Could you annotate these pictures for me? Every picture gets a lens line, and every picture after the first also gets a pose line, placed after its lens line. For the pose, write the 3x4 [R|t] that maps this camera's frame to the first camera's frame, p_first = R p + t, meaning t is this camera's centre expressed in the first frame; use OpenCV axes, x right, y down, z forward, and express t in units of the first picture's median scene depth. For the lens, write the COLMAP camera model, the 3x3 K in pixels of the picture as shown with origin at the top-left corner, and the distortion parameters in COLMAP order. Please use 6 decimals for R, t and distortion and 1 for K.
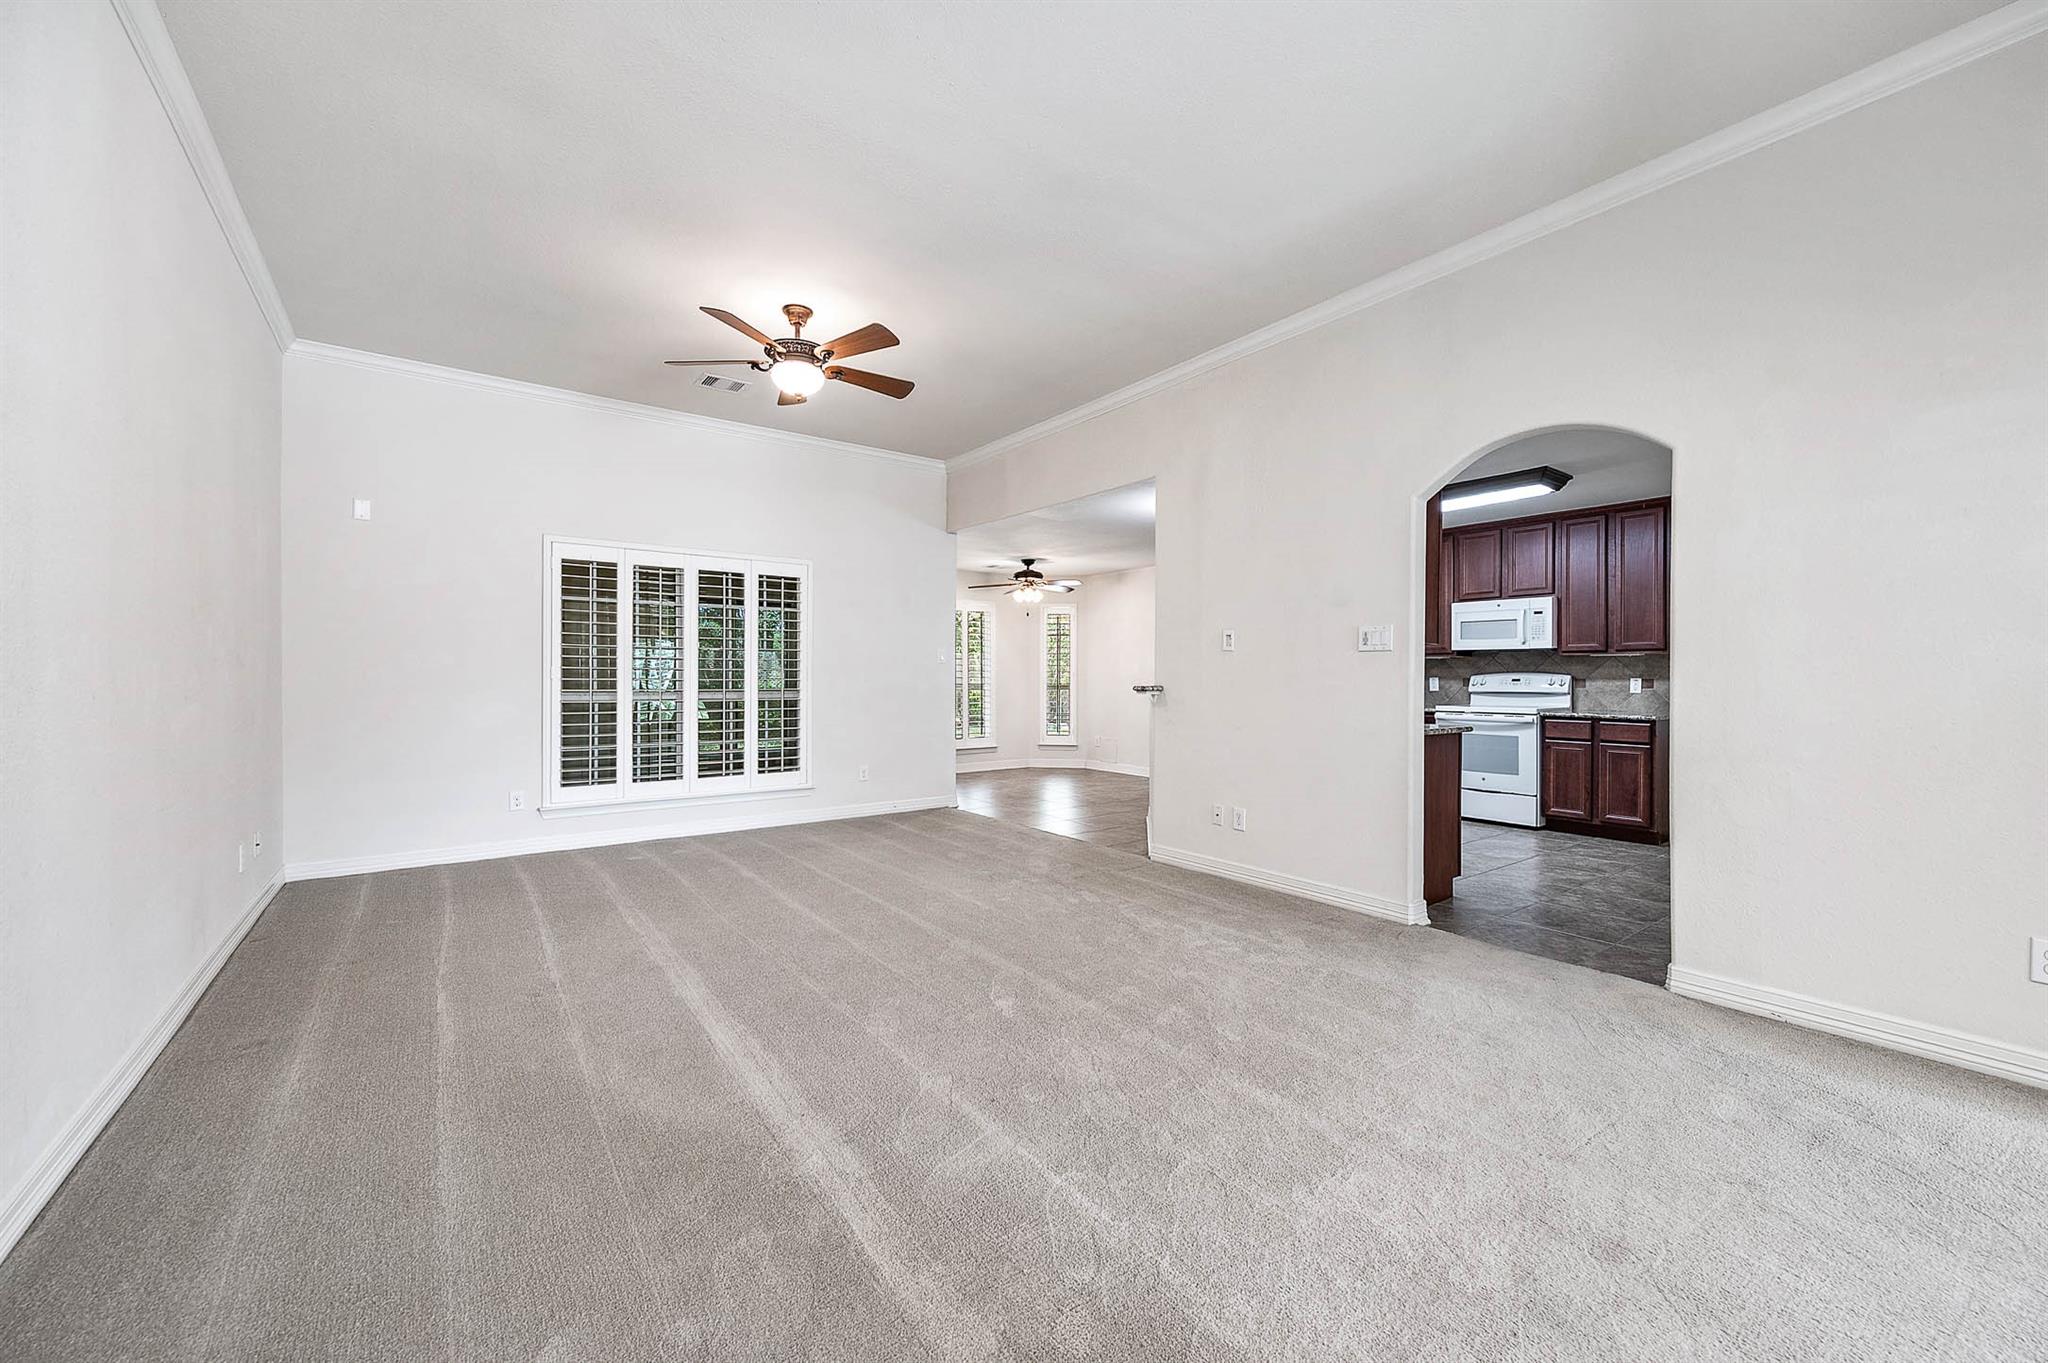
lens RADIAL K [[800.2, 0, 1019.5], [0, 800.2, 679.0], [0, 0, 1]] dist [0.012390, 0.000499]
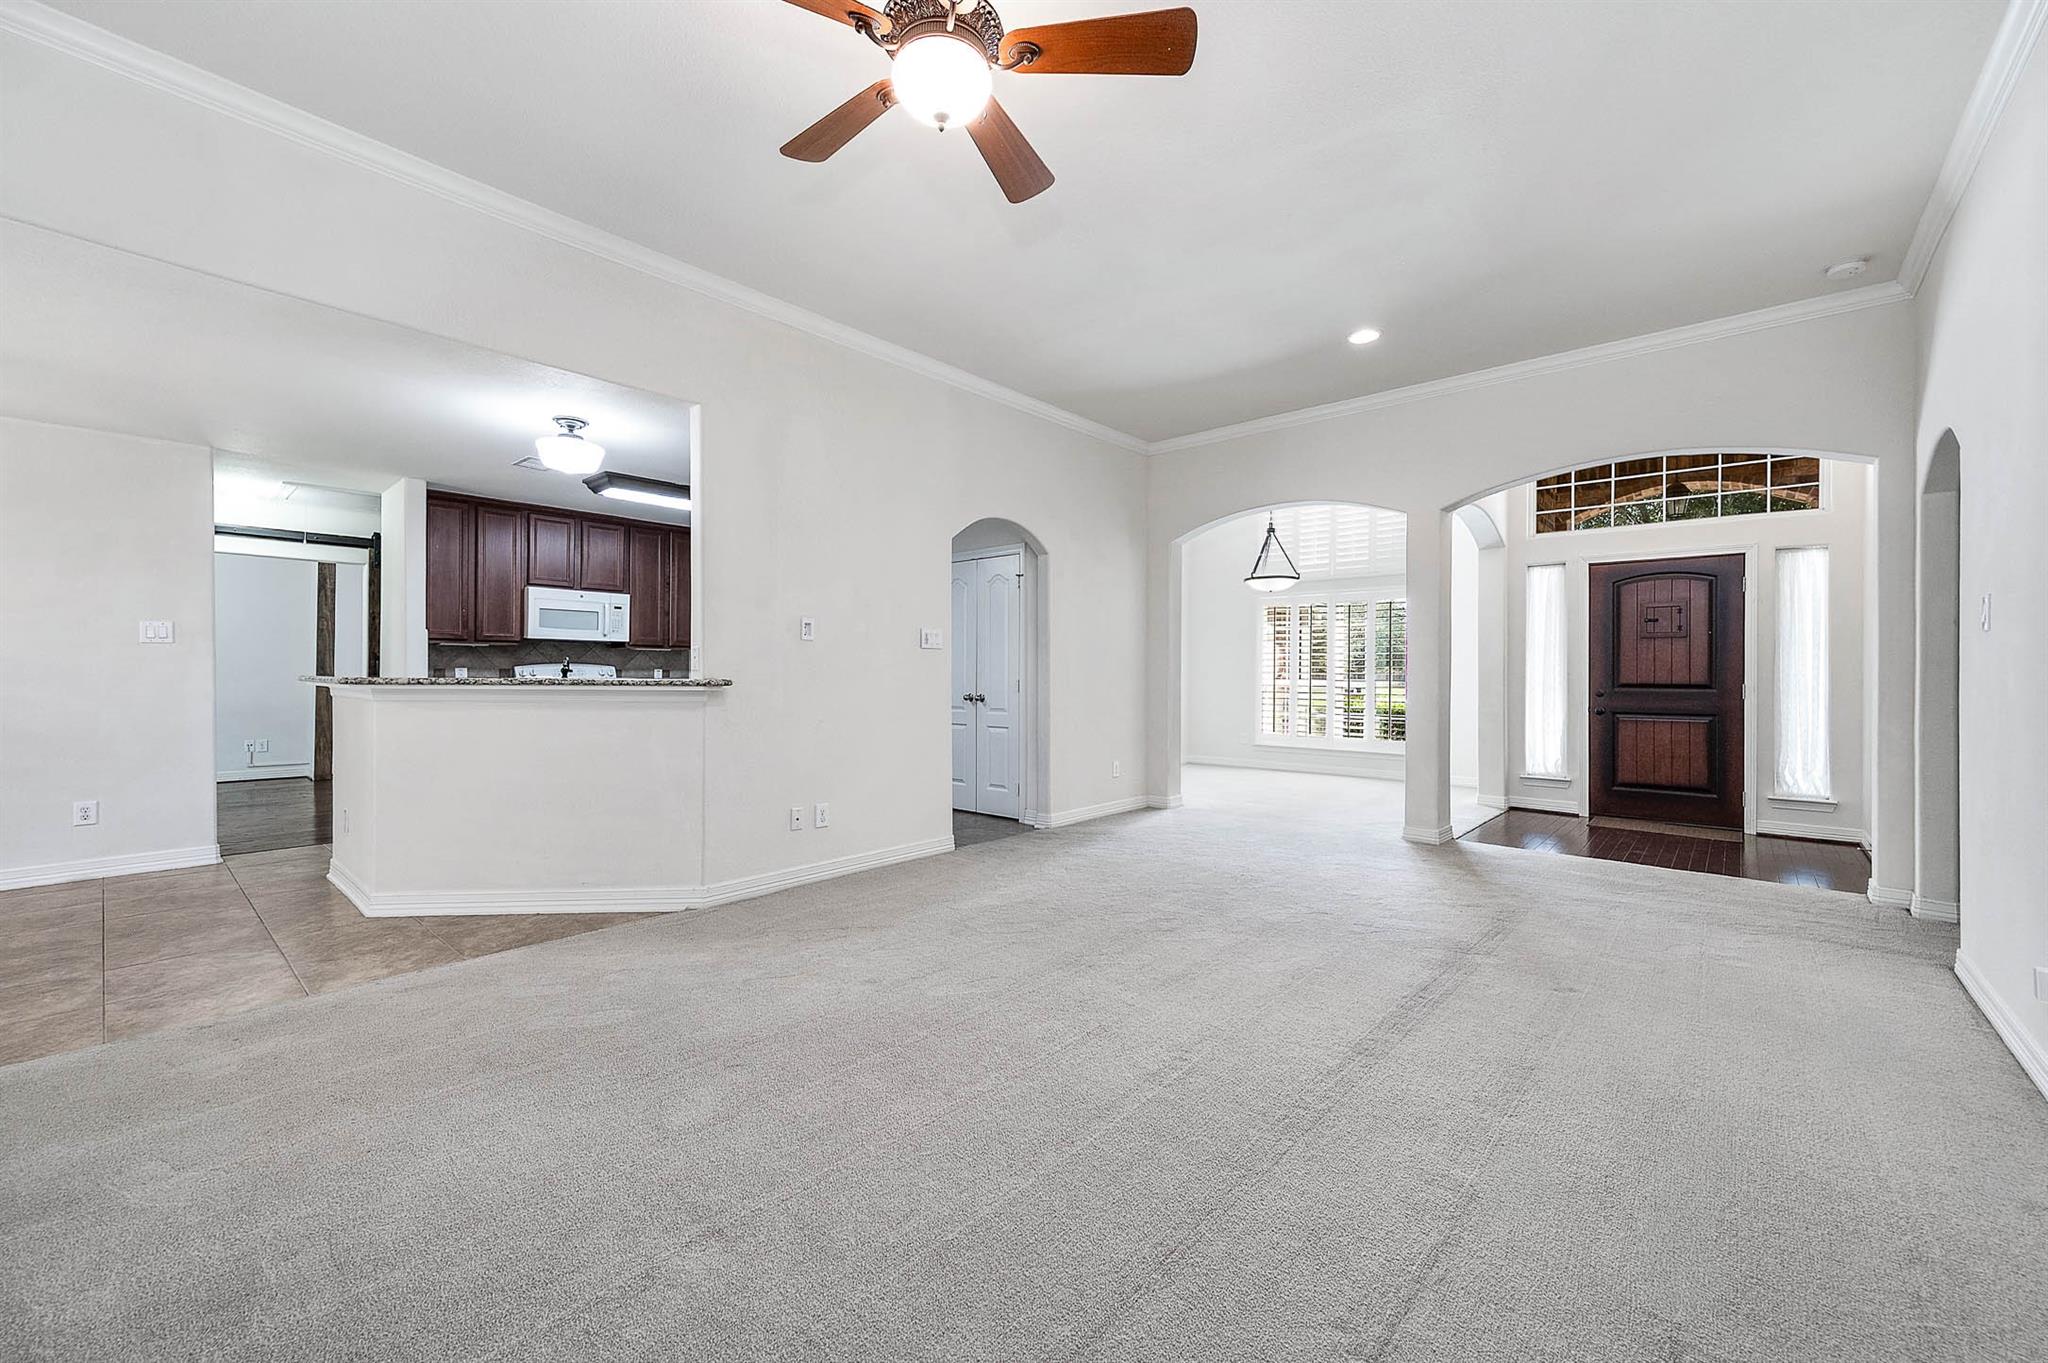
lens RADIAL K [[800.2, 0, 1025.6], [0, 800.2, 674.5], [0, 0, 1]] dist [0.012390, 0.000499]
pose [[-0.220447, -0.006500, 0.975377, -0.530367], [-0.000855, 0.999979, 0.006471, -0.001225], [-0.975399, 0.000592, -0.220448, 0.717402]]
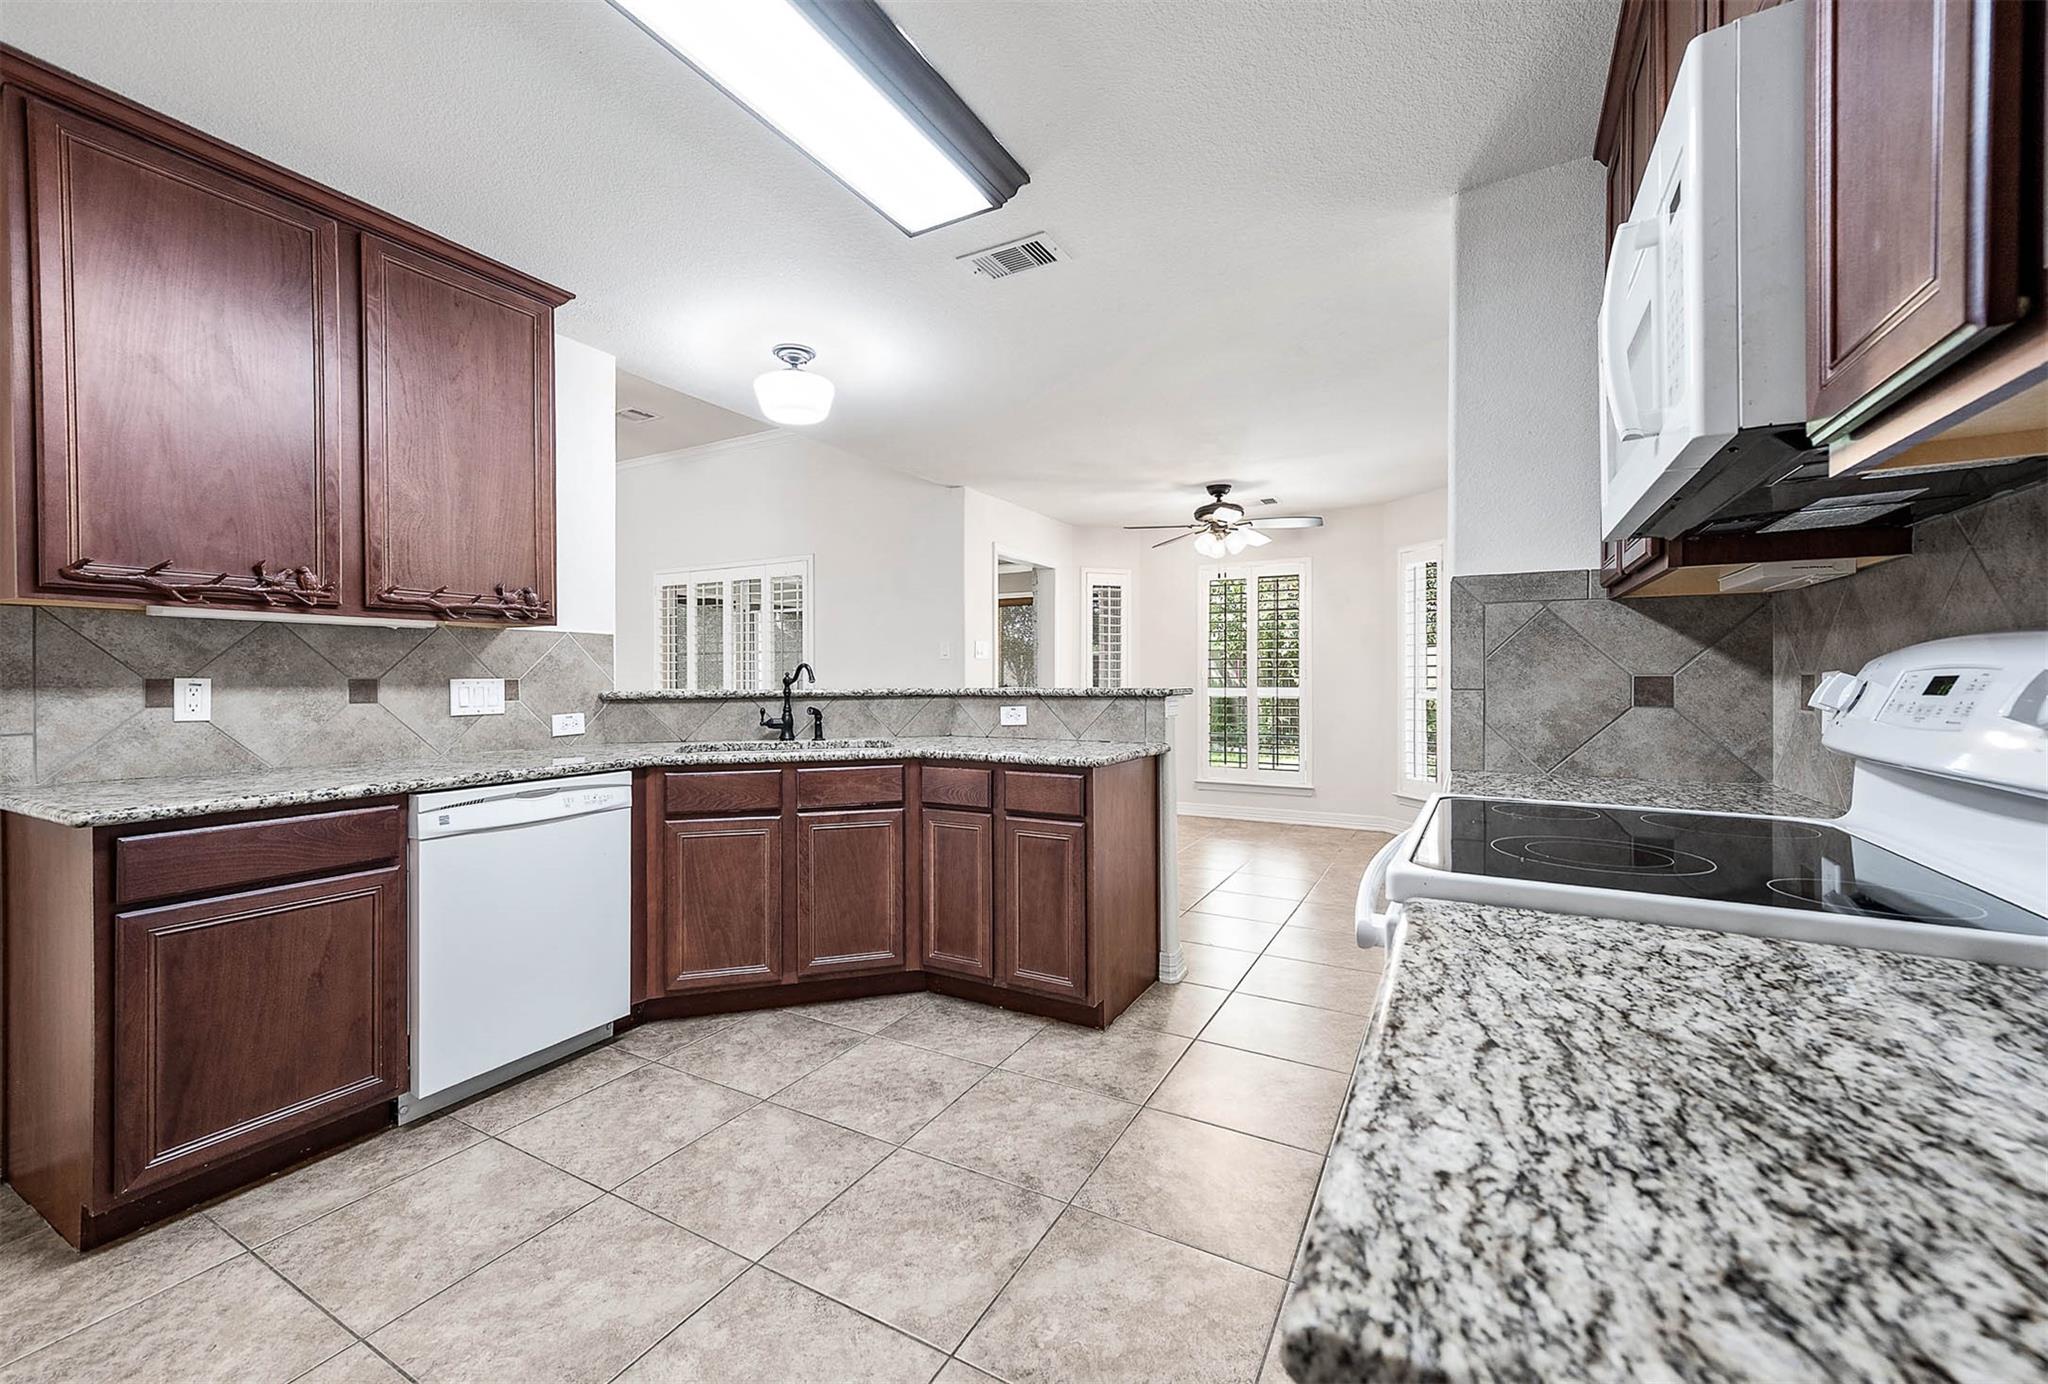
lens RADIAL K [[818.4, 0, 1018.0], [0, 818.4, 679.9], [0, 0, 1]] dist [0.004117, -0.000011]
pose [[0.416849, -0.000733, -0.908976, 0.739322], [0.002109, 0.999998, 0.000161, -0.000223], [0.908973, -0.001984, 0.416849, 0.847735]]
